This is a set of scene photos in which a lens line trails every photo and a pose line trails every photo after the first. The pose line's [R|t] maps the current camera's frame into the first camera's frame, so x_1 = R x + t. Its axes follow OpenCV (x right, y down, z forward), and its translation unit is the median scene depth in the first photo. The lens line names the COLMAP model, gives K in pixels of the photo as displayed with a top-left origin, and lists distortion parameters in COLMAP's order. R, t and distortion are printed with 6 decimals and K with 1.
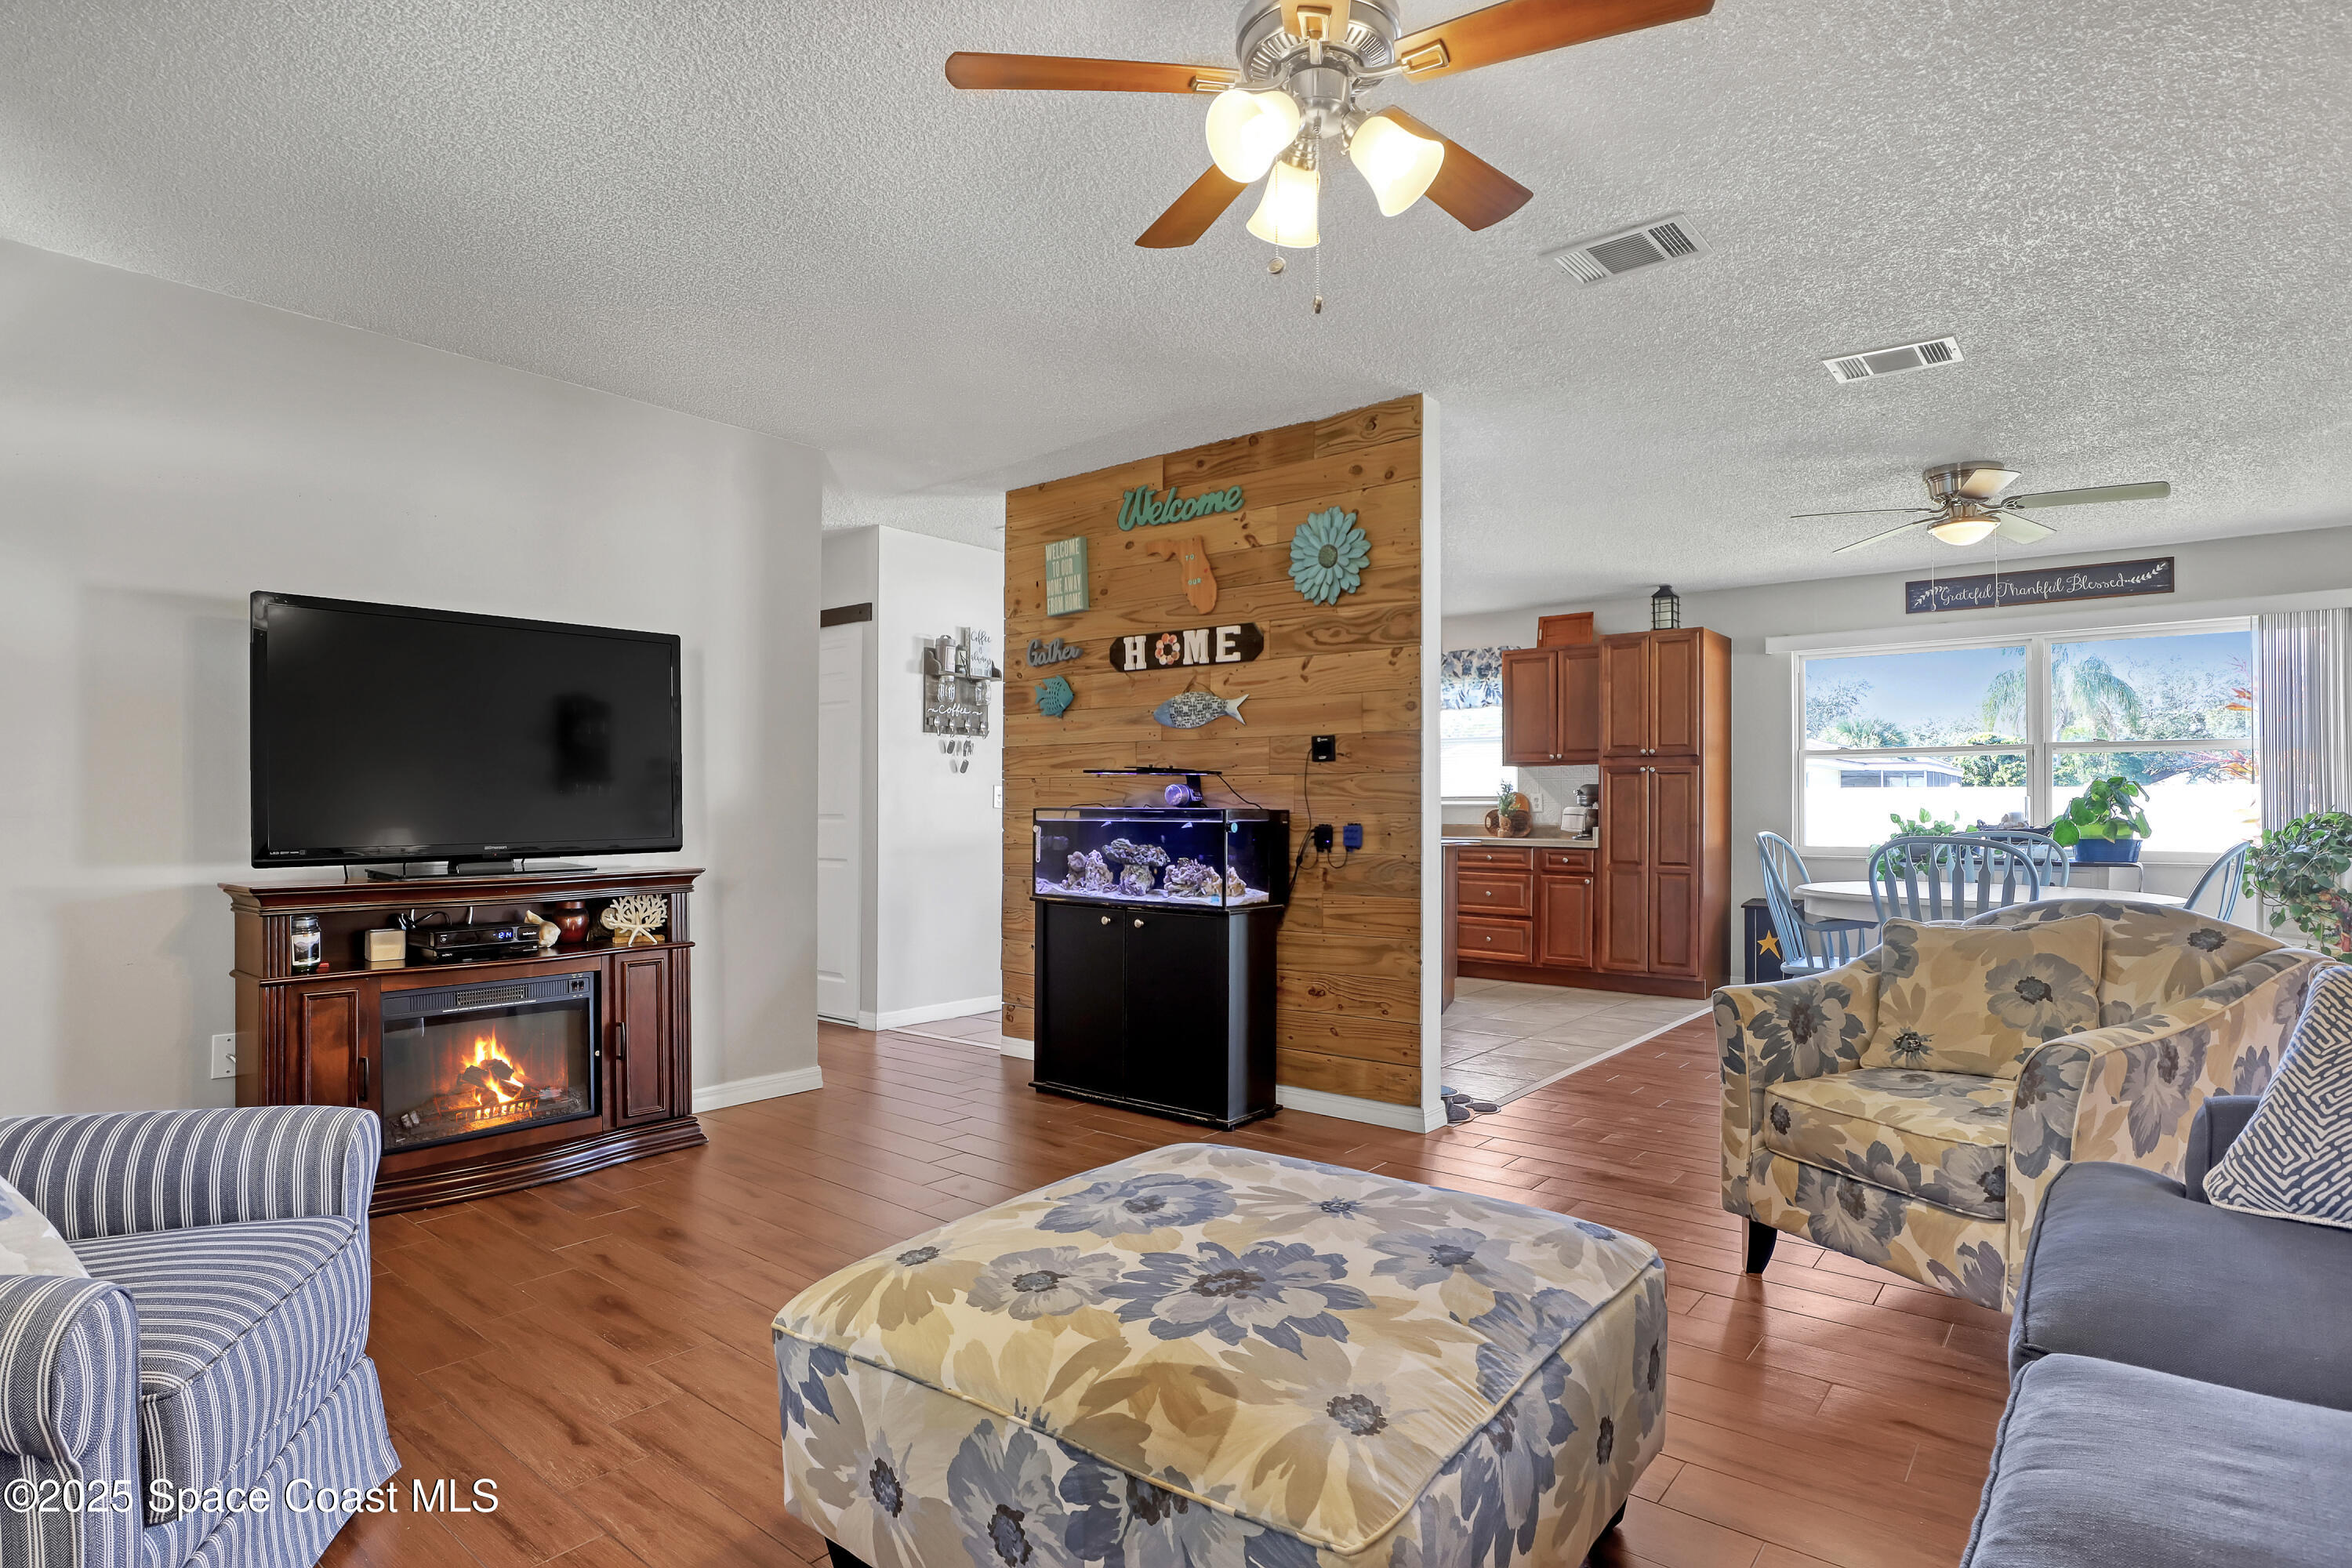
lens RADIAL K [[1211.4, 0, 1173.8], [0, 1211.4, 813.7], [0, 0, 1]] dist [-0.055076, 0.019923]
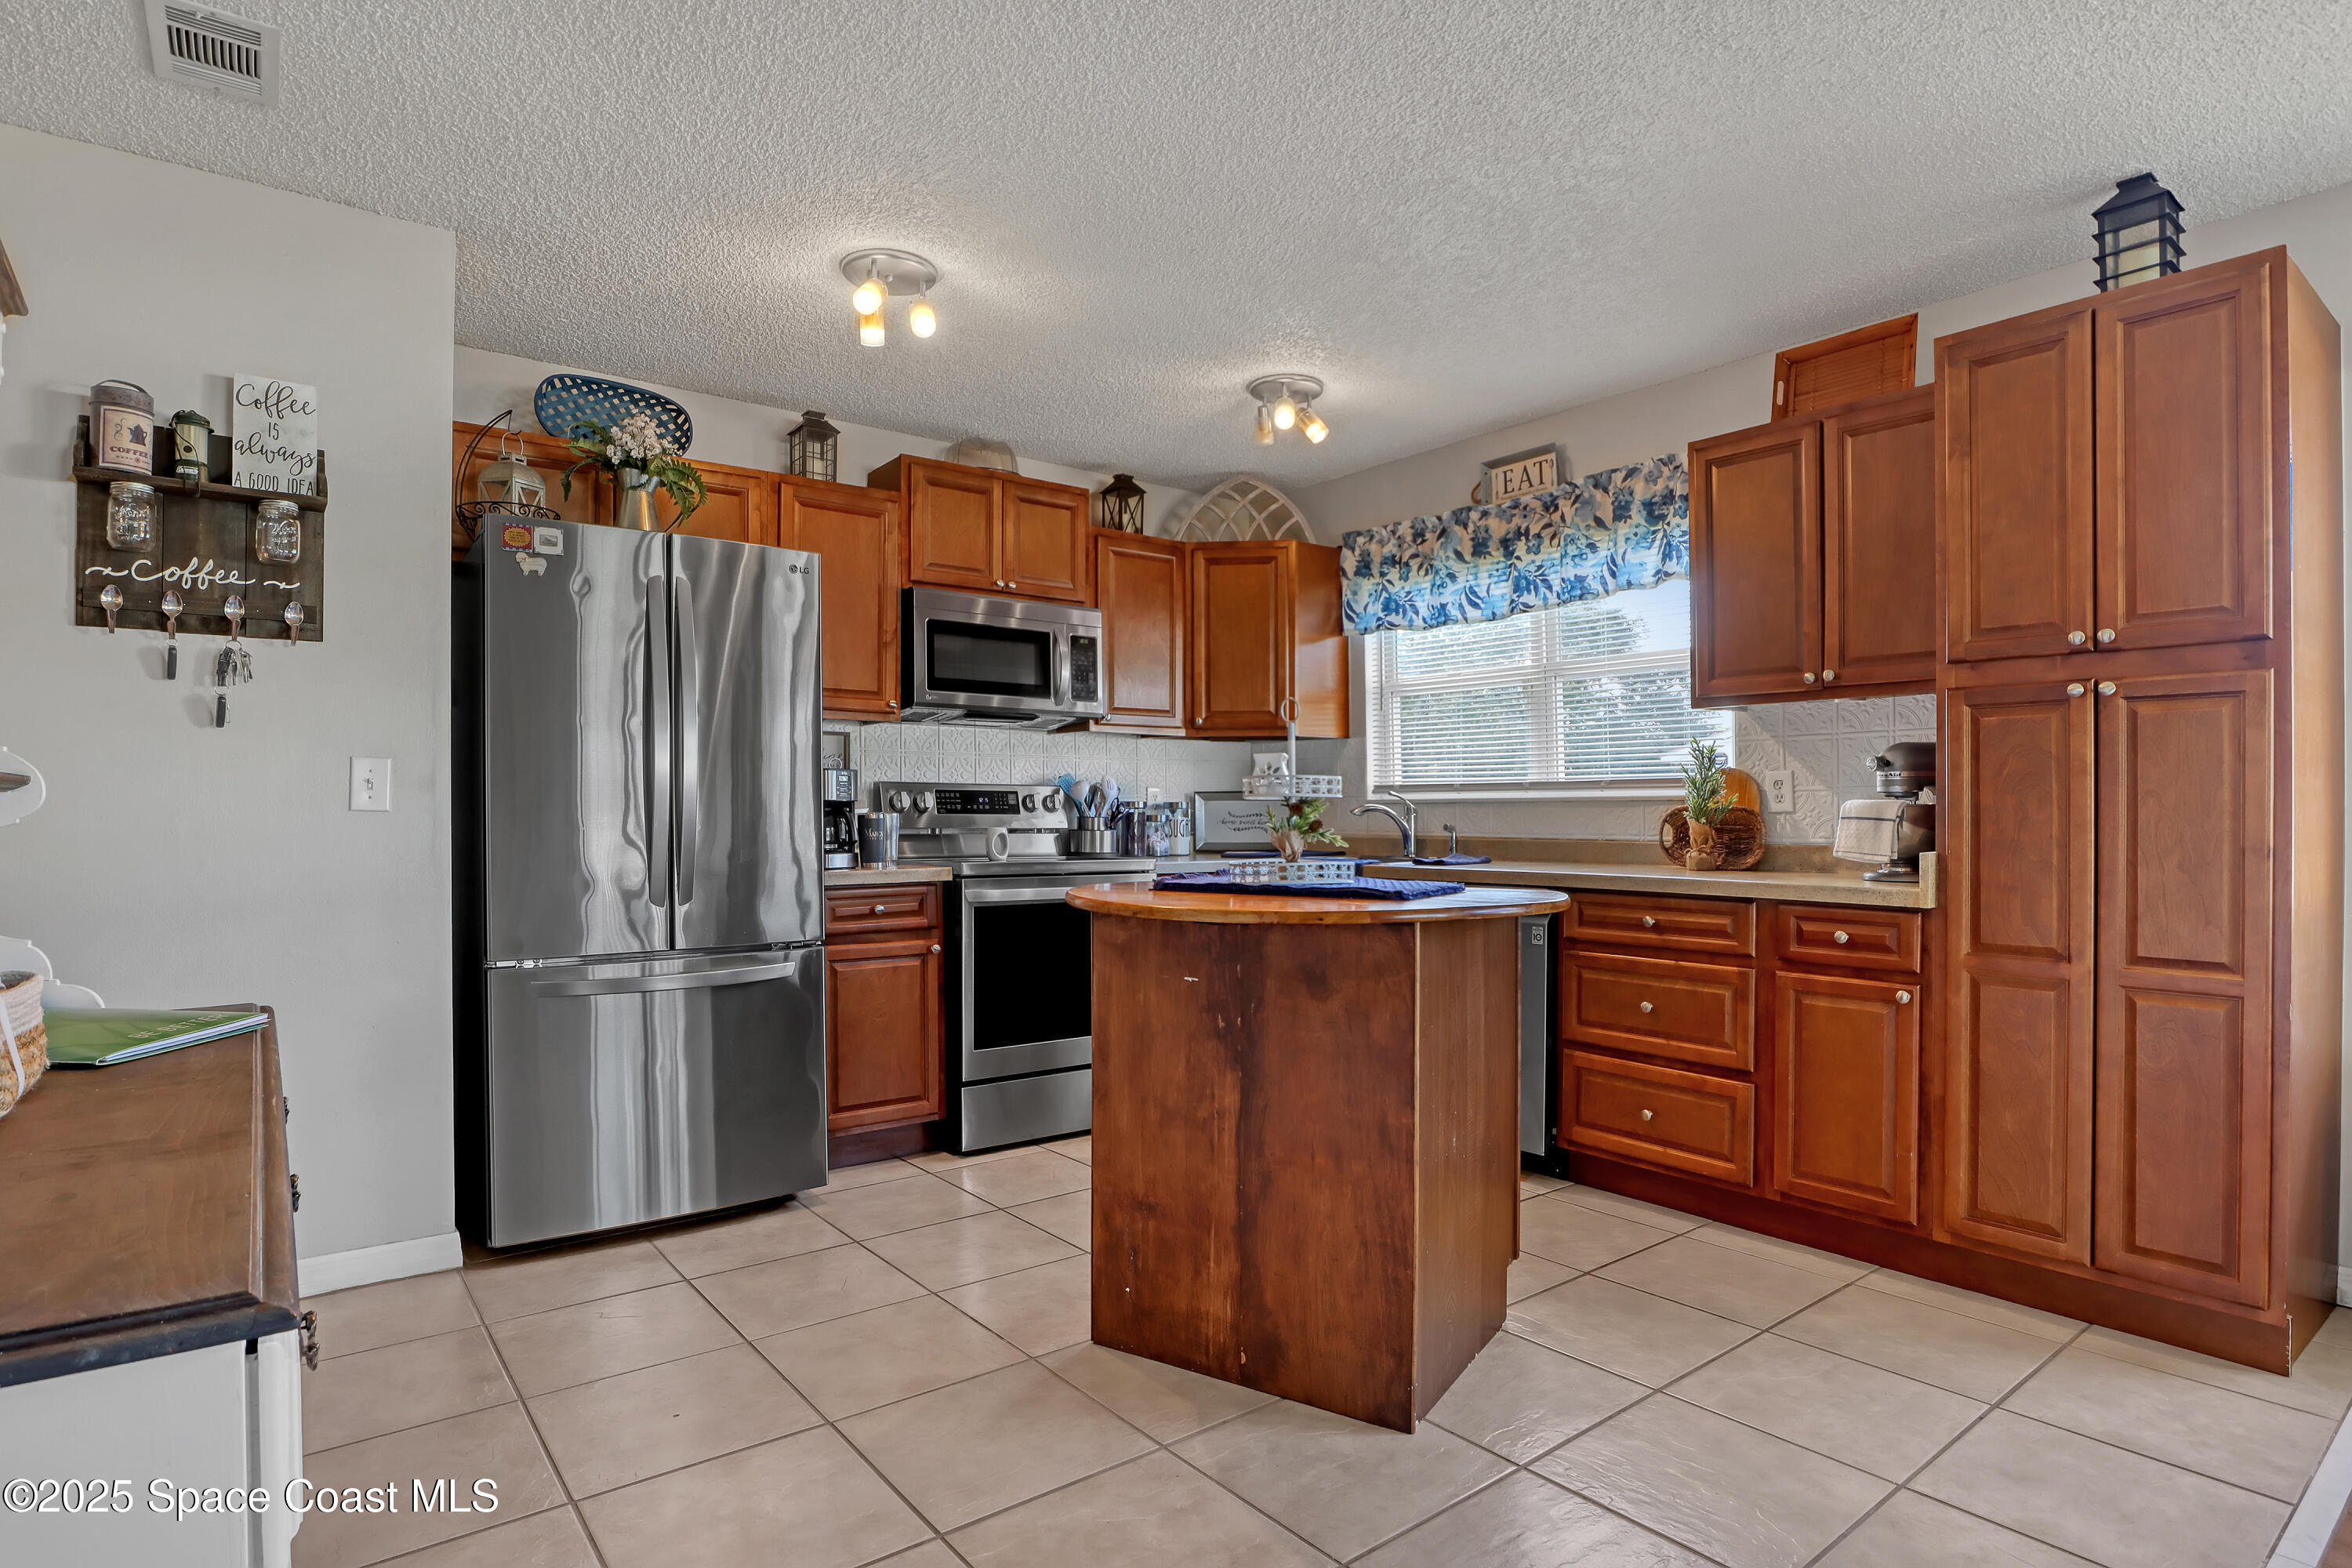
lens RADIAL K [[1211.4, 0, 1173.8], [0, 1211.4, 813.7], [0, 0, 1]] dist [-0.055076, 0.019923]
pose [[0.974410, -0.004611, -0.224732, 0.200250], [0.004234, 0.999989, -0.002162, -0.000953], [0.224739, 0.001155, 0.974418, 0.573082]]
